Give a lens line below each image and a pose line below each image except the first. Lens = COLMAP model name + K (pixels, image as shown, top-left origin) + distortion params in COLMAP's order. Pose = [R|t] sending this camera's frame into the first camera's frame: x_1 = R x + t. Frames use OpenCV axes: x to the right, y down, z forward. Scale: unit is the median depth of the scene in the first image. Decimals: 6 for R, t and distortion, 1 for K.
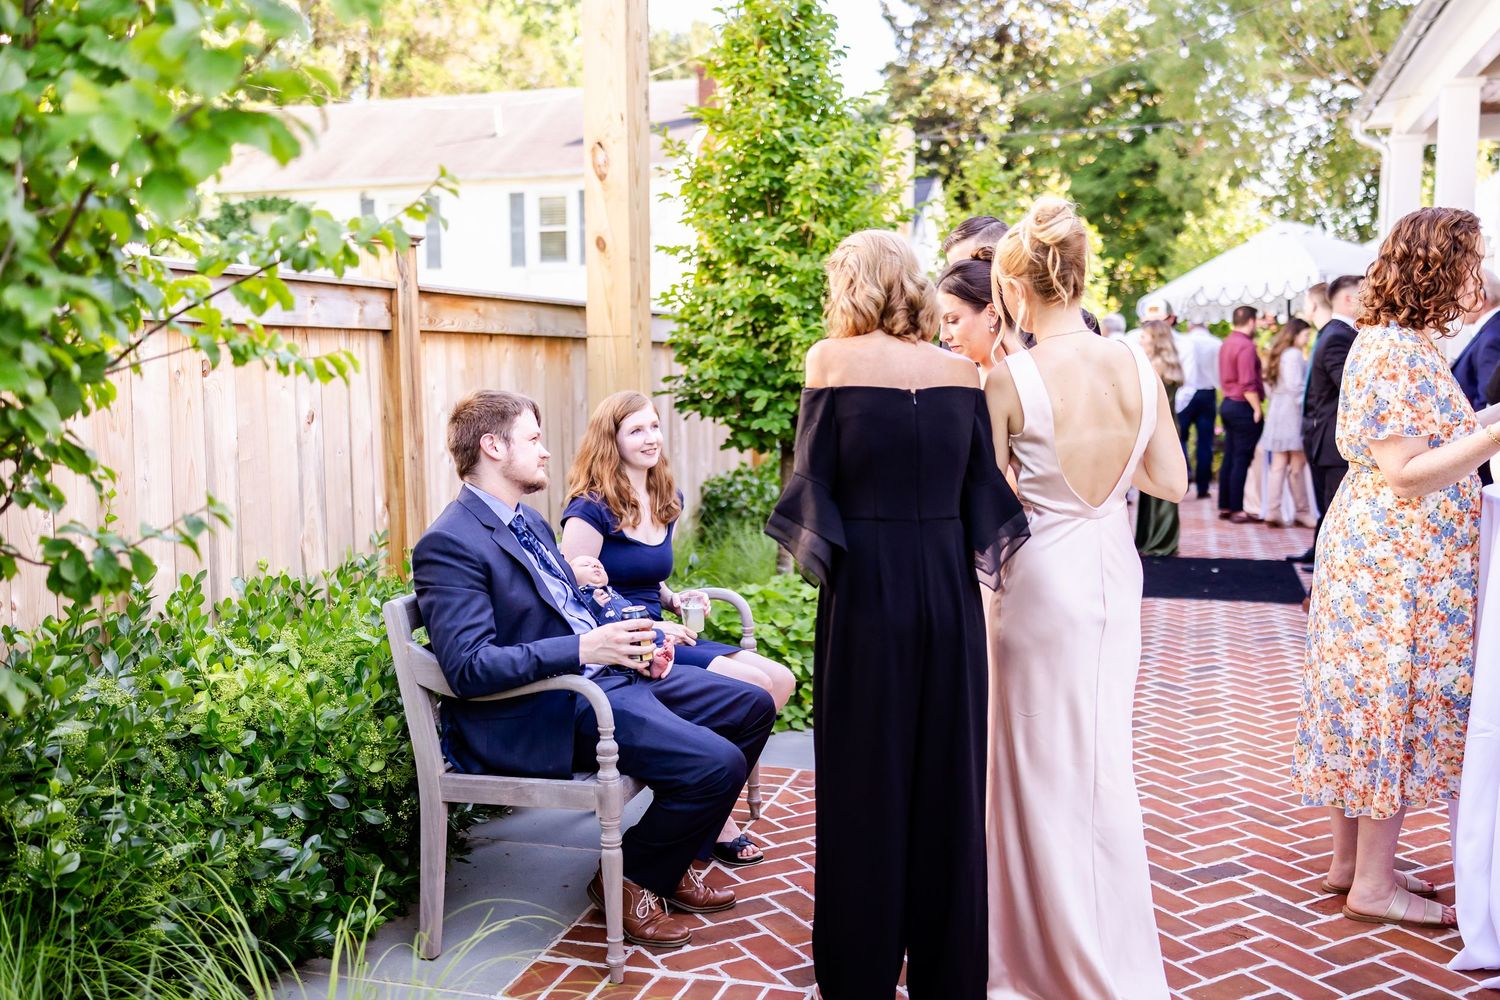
lens RADIAL K [[1428.6, 0, 750.0], [0, 1428.6, 500.0], [0, 0, 1]] dist [0.009508, -0.039369]
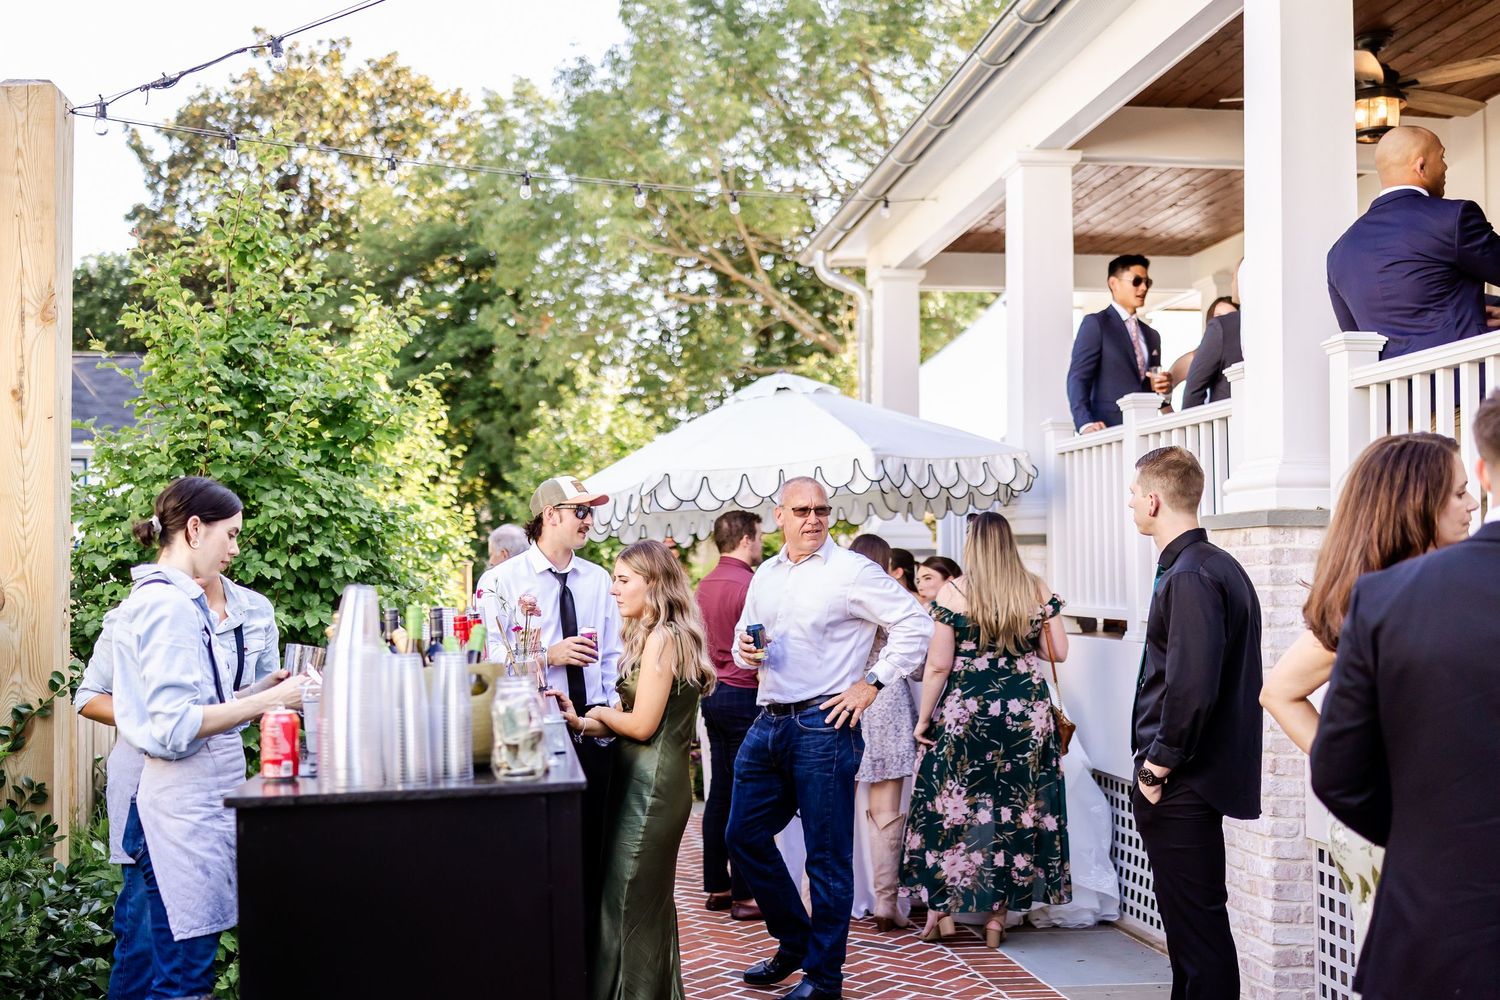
lens RADIAL K [[1553.4, 0, 748.1], [0, 1553.4, 536.1], [0, 0, 1]] dist [-0.011917, 0.005824]
pose [[0.897036, 0.010014, 0.441844, 0.031160], [0.047084, 0.991888, -0.118069, -0.020371], [-0.439442, 0.126716, 0.889288, 0.171307]]
